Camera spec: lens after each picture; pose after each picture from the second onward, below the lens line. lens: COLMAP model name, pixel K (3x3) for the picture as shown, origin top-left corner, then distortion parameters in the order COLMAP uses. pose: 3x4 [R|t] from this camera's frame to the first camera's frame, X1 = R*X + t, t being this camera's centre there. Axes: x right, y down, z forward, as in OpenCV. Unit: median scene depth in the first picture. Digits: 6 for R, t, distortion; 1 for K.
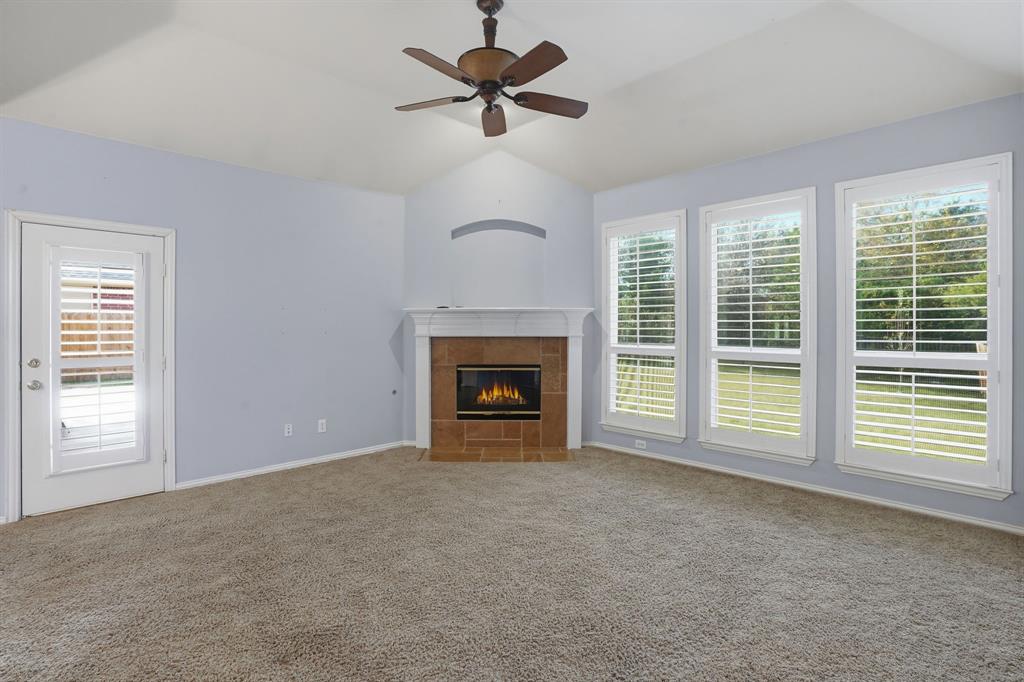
lens RADIAL K [[484.9, 0, 514.3], [0, 484.9, 330.7], [0, 0, 1]] dist [-0.063761, 0.026001]
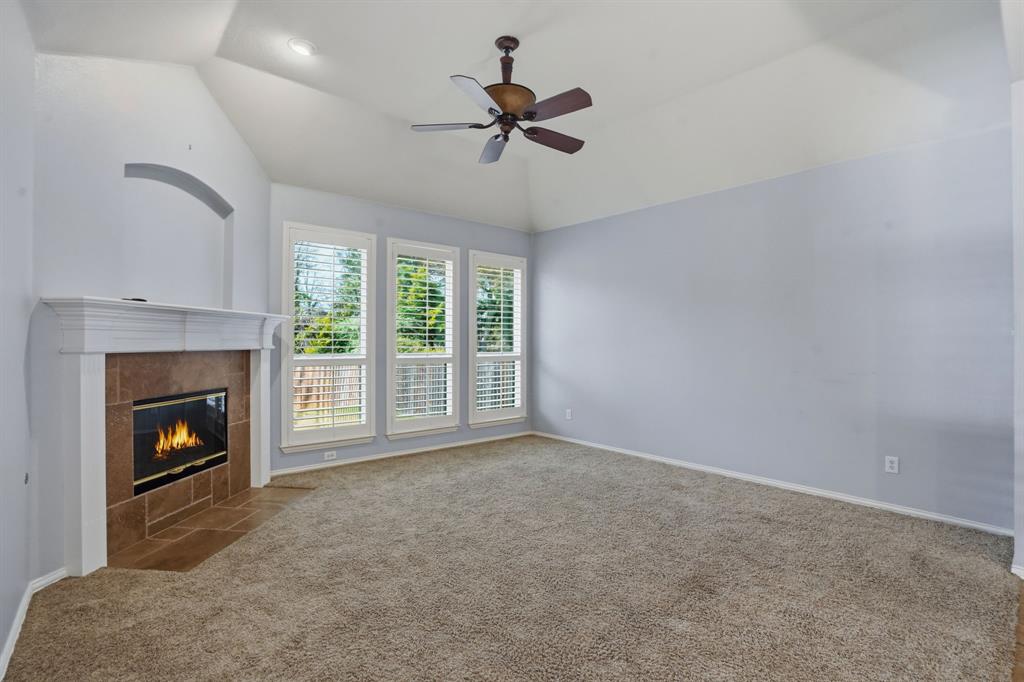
lens RADIAL K [[474.6, 0, 512.0], [0, 474.6, 341.0], [0, 0, 1]] dist [-0.059363, 0.000190]
pose [[0.065467, 0.002724, 0.997851, -0.632644], [0.009091, 0.999953, -0.003326, 0.004910], [-0.997813, 0.009289, 0.065440, 0.516540]]
